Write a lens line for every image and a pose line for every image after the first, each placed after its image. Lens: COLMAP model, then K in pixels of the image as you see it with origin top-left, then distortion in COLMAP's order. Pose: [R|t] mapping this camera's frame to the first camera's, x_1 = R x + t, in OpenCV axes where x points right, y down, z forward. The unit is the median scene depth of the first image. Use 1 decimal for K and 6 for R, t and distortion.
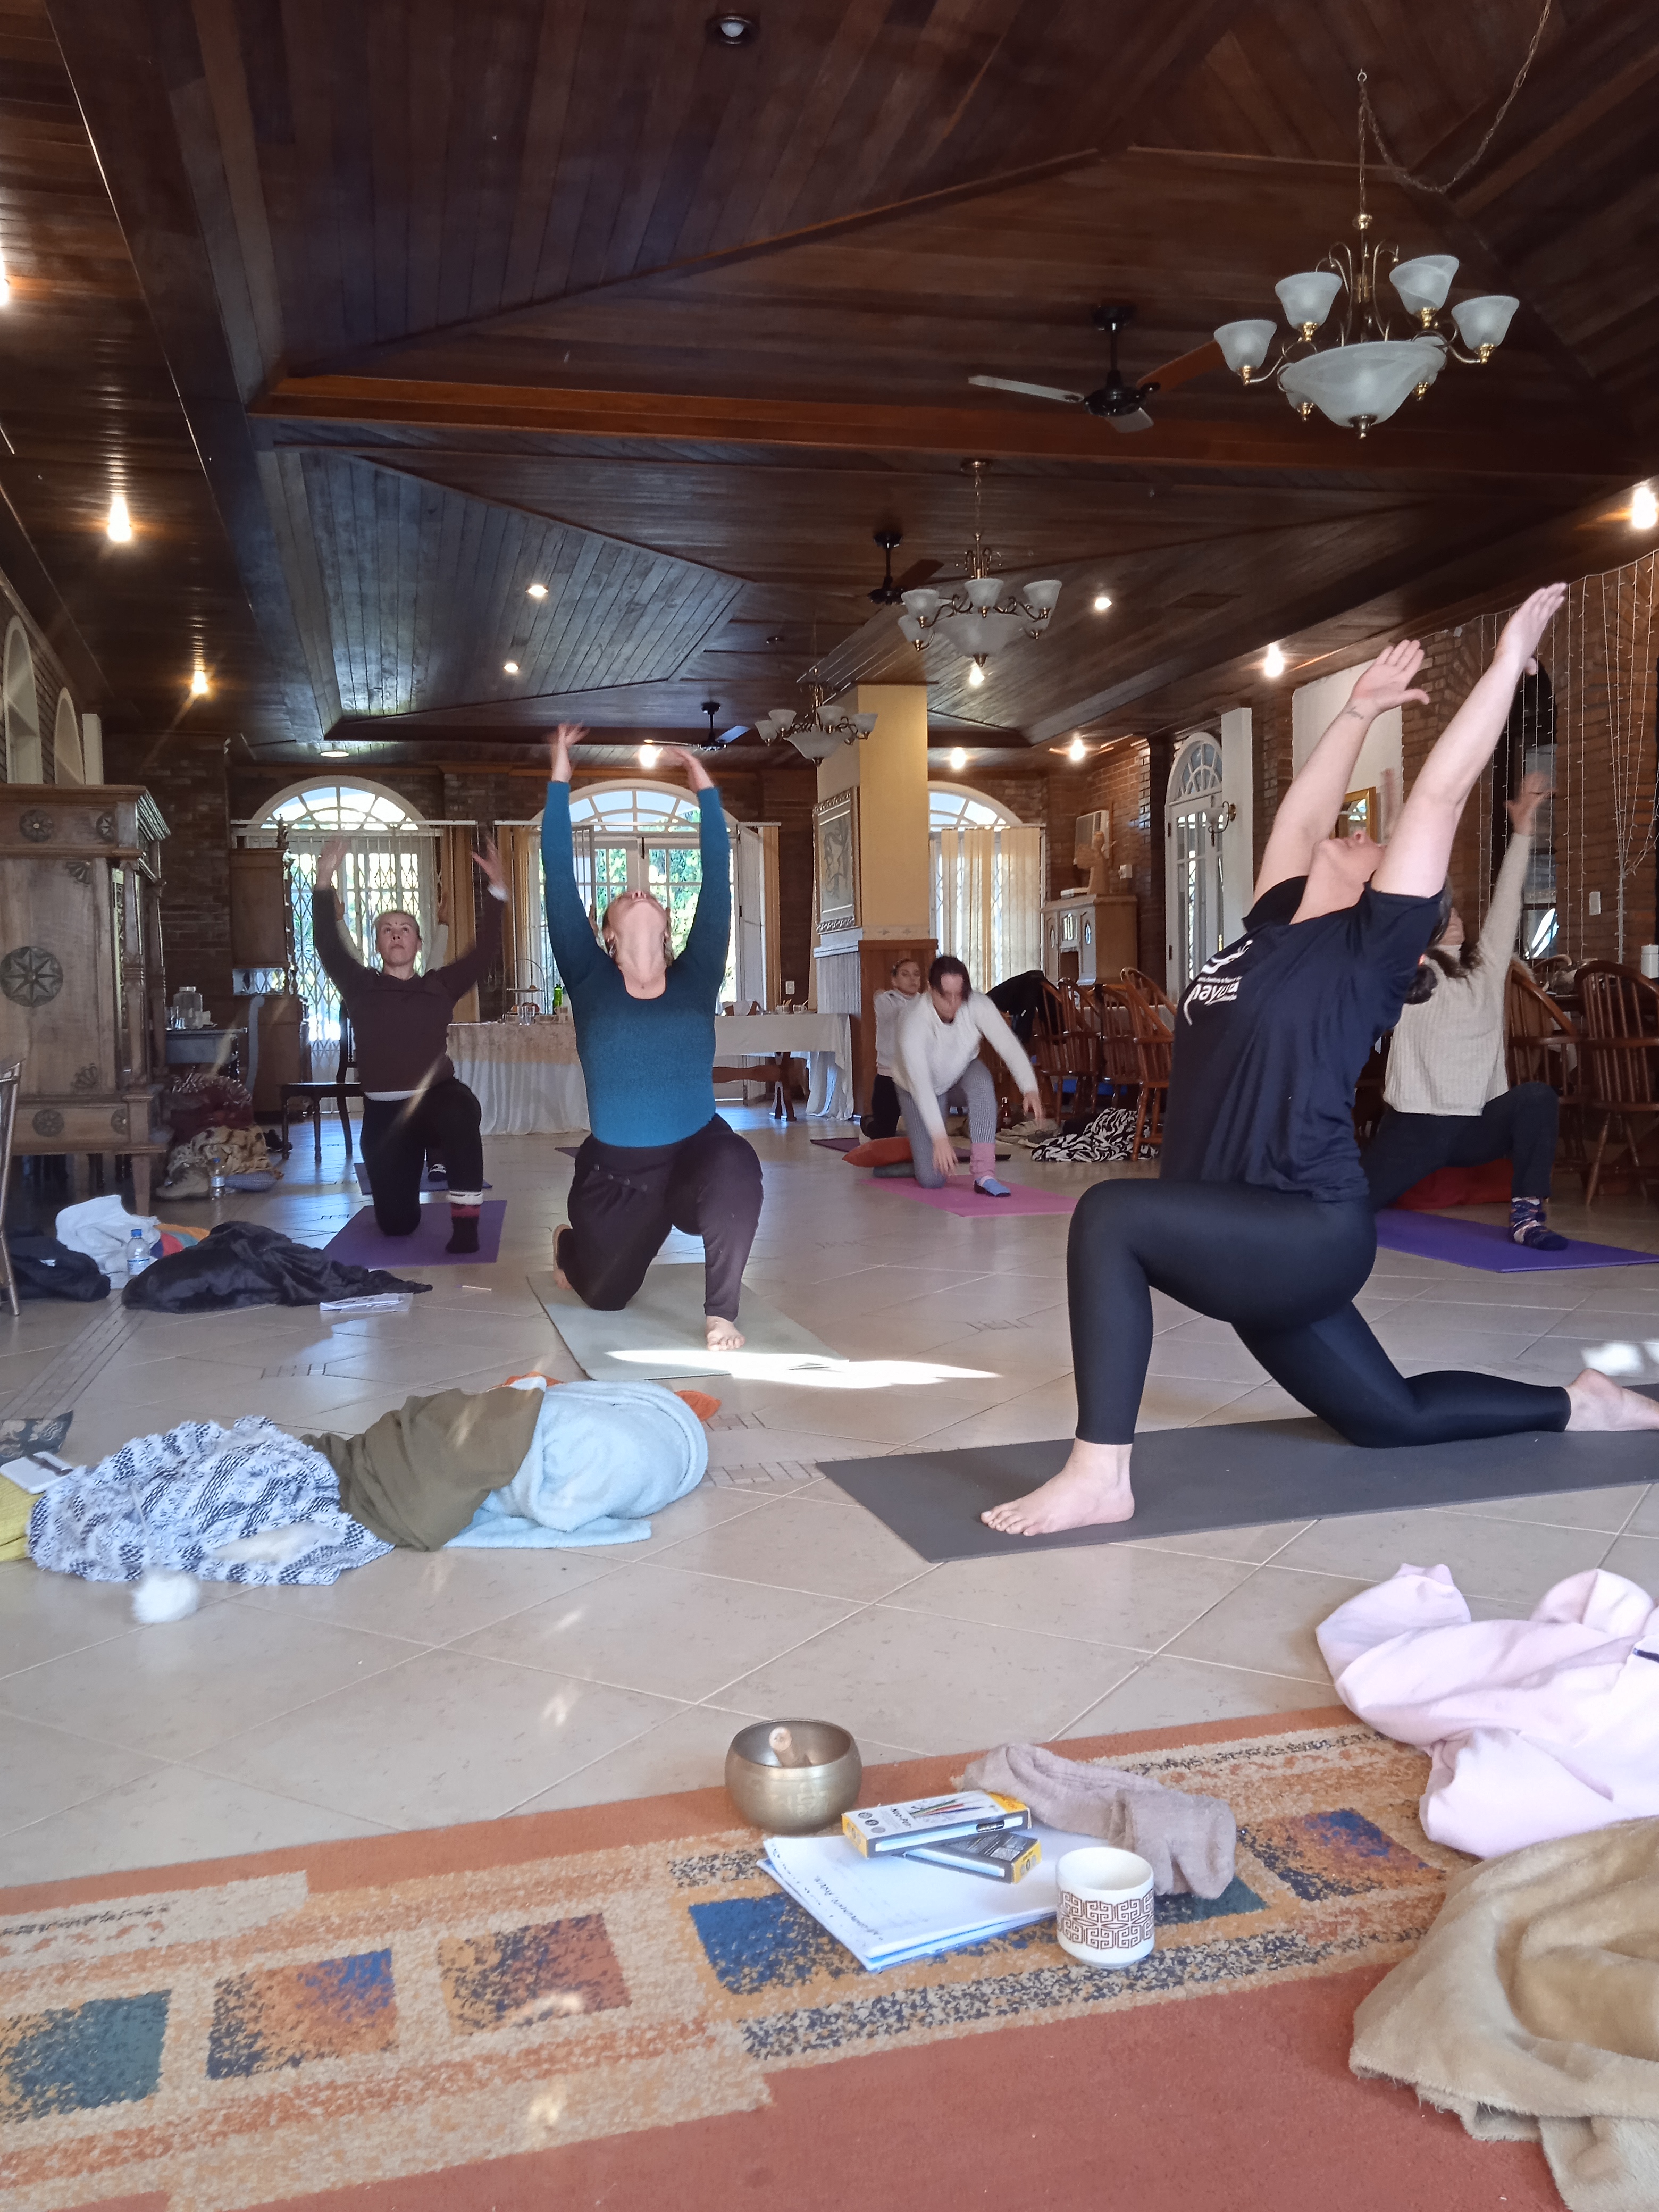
lens RADIAL K [[1815.9, 0, 829.5], [0, 1815.9, 1106.0], [0, 0, 1]] dist [0.034819, -0.004236]
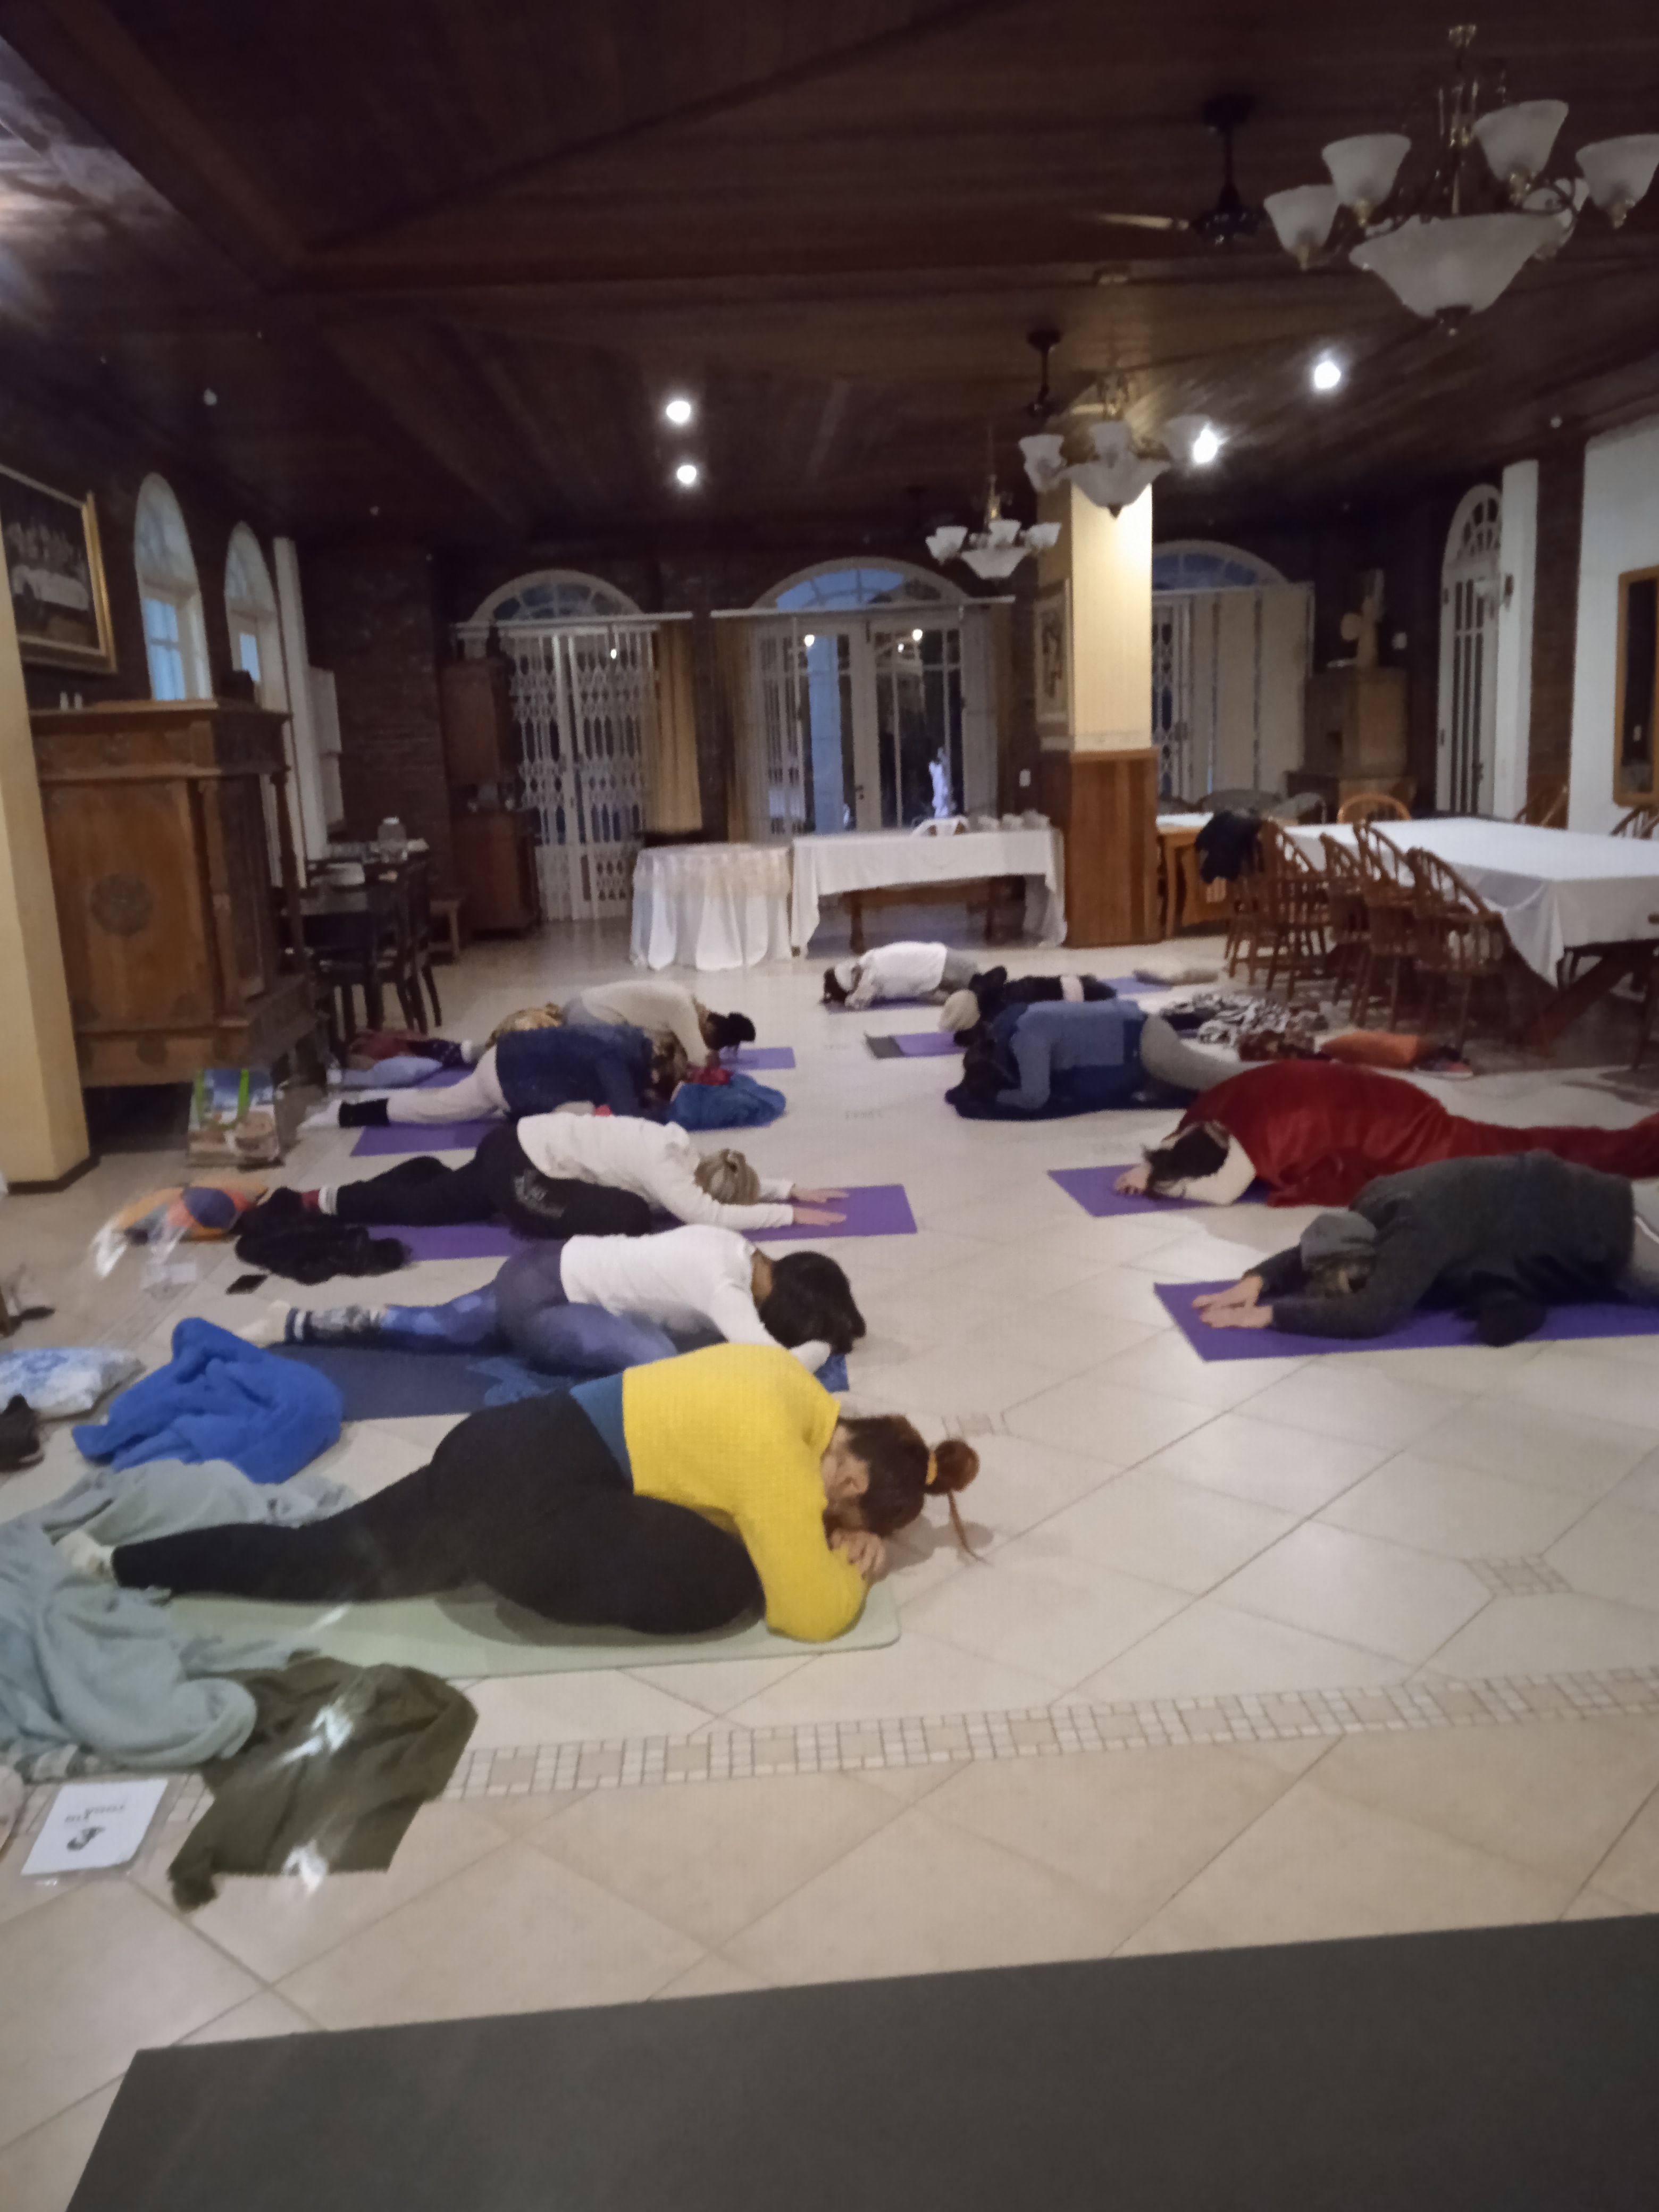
lens RADIAL K [[1828.1, 0, 829.5], [0, 1828.1, 1106.0], [0, 0, 1]] dist [0.003364, 0.003097]
pose [[0.984136, 0.005591, -0.177330, 0.072607], [0.021832, 0.988091, 0.152316, -0.071997], [0.176070, -0.153771, 0.972293, 0.070040]]
